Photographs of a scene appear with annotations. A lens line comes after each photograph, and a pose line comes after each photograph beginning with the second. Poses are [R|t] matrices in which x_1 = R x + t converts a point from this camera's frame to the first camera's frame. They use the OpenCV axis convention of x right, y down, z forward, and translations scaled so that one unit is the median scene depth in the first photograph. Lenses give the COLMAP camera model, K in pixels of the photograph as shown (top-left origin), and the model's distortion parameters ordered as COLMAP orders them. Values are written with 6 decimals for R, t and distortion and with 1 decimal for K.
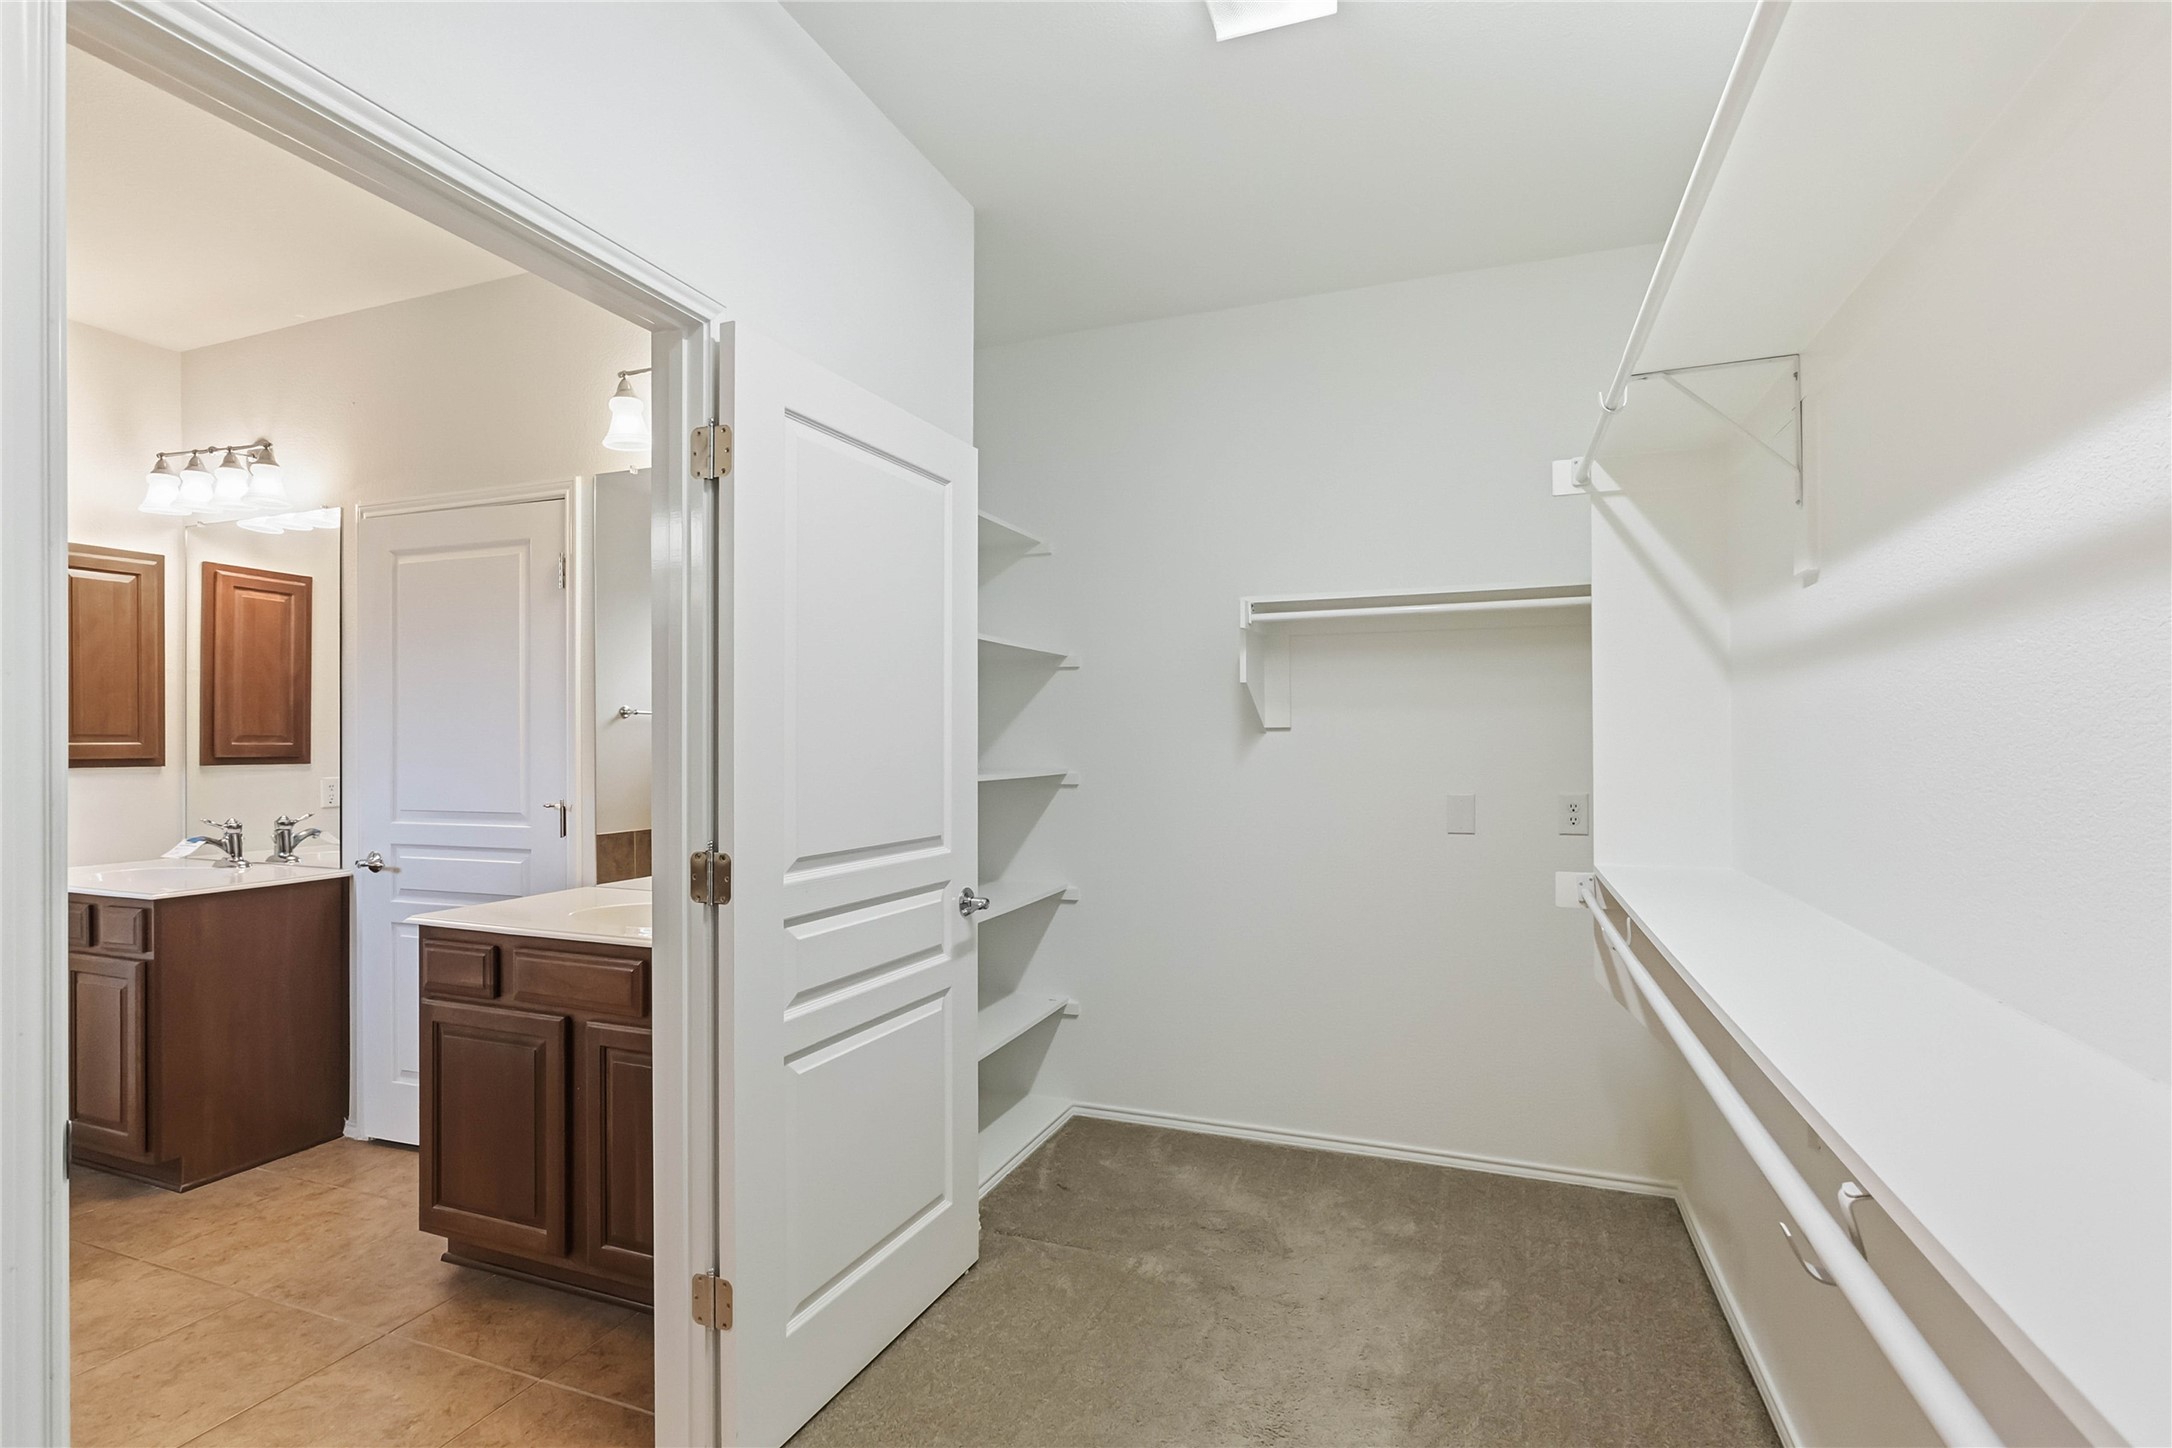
lens RADIAL K [[1035.5, 0, 1081.8], [0, 1035.5, 743.1], [0, 0, 1]] dist [0.000414, 0.001536]
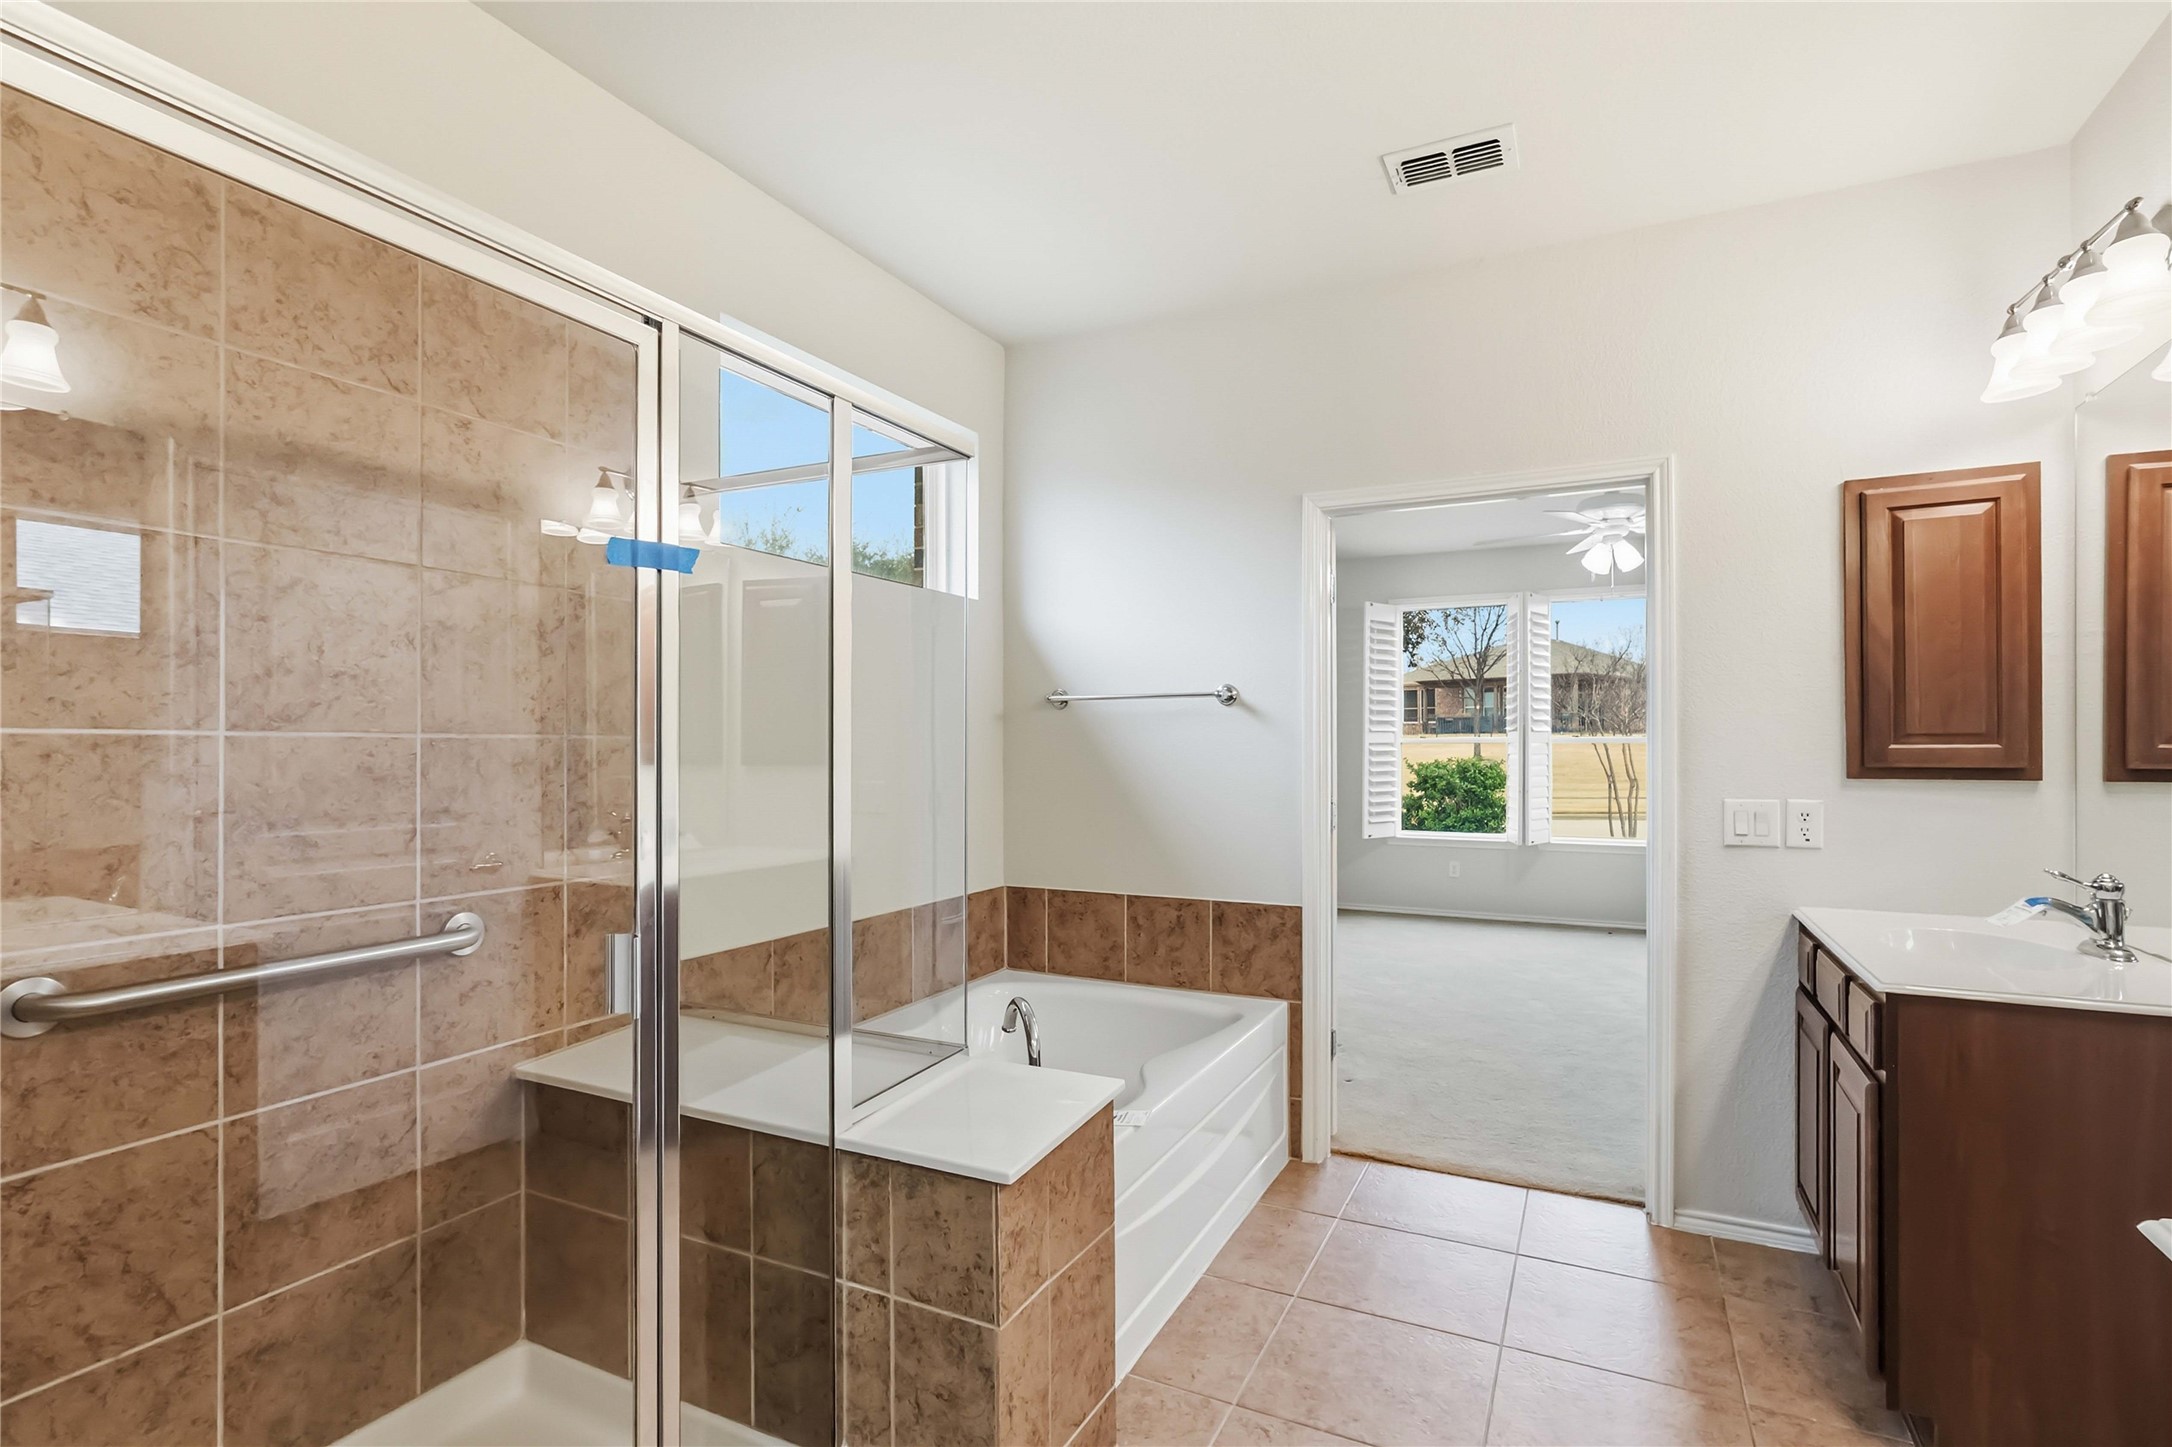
lens RADIAL K [[1035.5, 0, 1081.8], [0, 1035.5, 742.6], [0, 0, 1]] dist [0.000414, 0.001536]
pose [[-0.085791, -0.002313, -0.996310, -0.189452], [0.000051, 0.999997, -0.002326, -0.000294], [0.996313, -0.000251, -0.085791, 0.490481]]
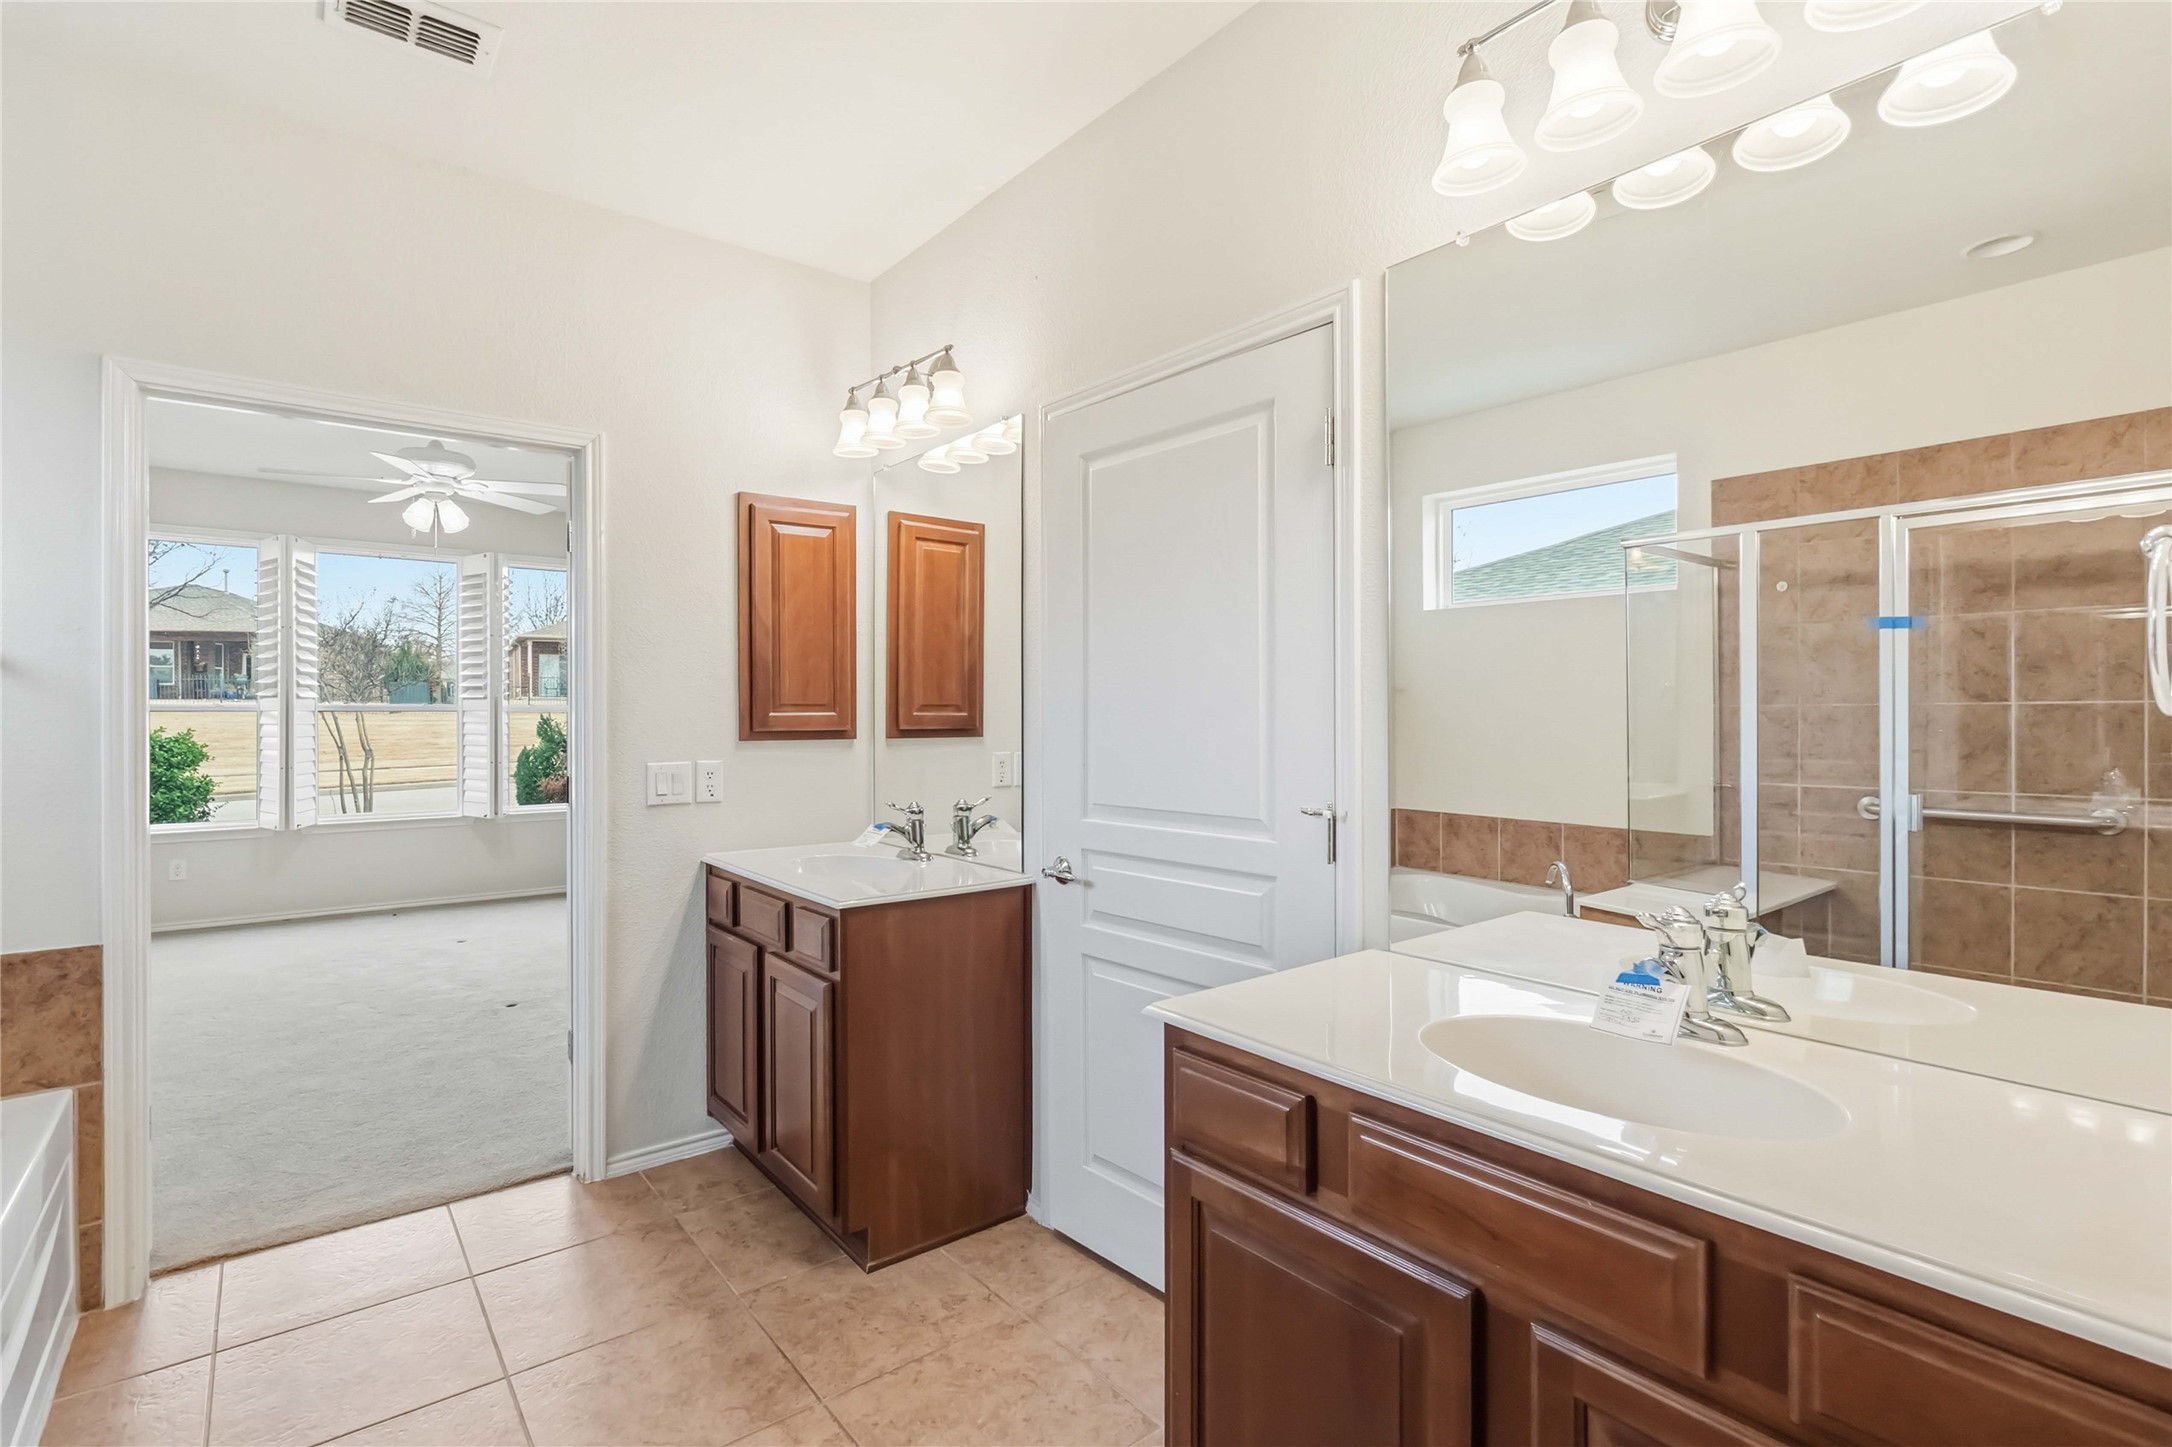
lens RADIAL K [[1021.1, 0, 1065.3], [0, 1021.1, 713.1], [0, 0, 1]] dist [-0.002785, 0.000524]
pose [[0.860022, -0.000542, -0.510256, -0.296666], [0.000645, 1.000000, 0.000024, -0.000229], [0.510256, -0.000350, 0.860023, 0.355564]]
